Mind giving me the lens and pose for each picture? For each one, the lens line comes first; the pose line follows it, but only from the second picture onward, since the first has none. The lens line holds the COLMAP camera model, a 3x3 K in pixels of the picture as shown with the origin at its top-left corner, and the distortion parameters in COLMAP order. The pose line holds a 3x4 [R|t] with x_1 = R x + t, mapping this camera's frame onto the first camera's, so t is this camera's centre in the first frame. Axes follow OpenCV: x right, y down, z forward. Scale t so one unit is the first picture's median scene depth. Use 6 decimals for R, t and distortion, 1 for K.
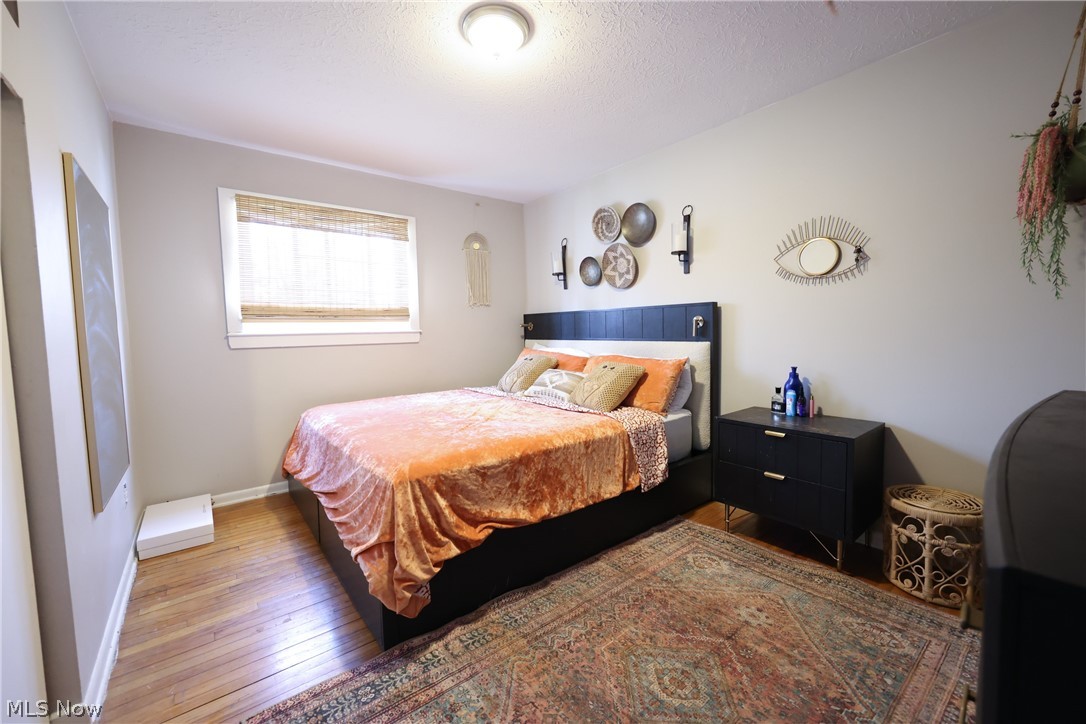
lens RADIAL K [[434.4, 0, 545.7], [0, 434.4, 358.4], [0, 0, 1]] dist [0.000986, -0.000496]
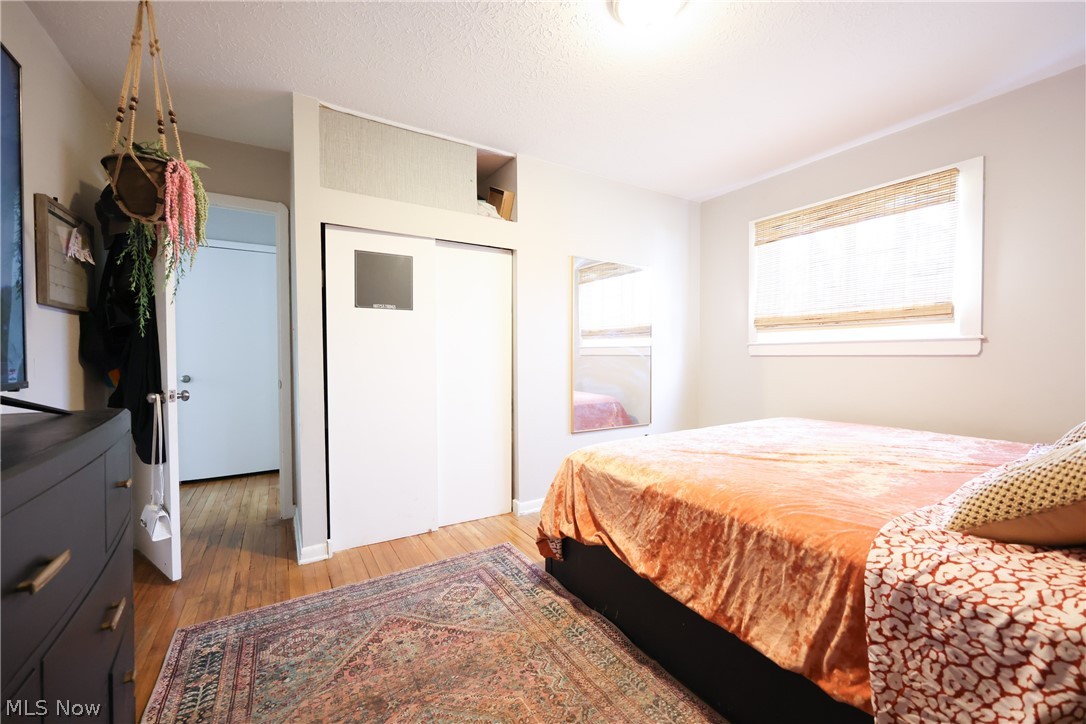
lens RADIAL K [[434.4, 0, 545.4], [0, 434.4, 363.0], [0, 0, 1]] dist [0.000986, -0.000496]
pose [[-0.117966, 0.039429, -0.992235, 0.757098], [-0.056167, 0.997347, 0.046310, -0.038256], [0.991428, 0.061194, -0.115439, 0.870107]]
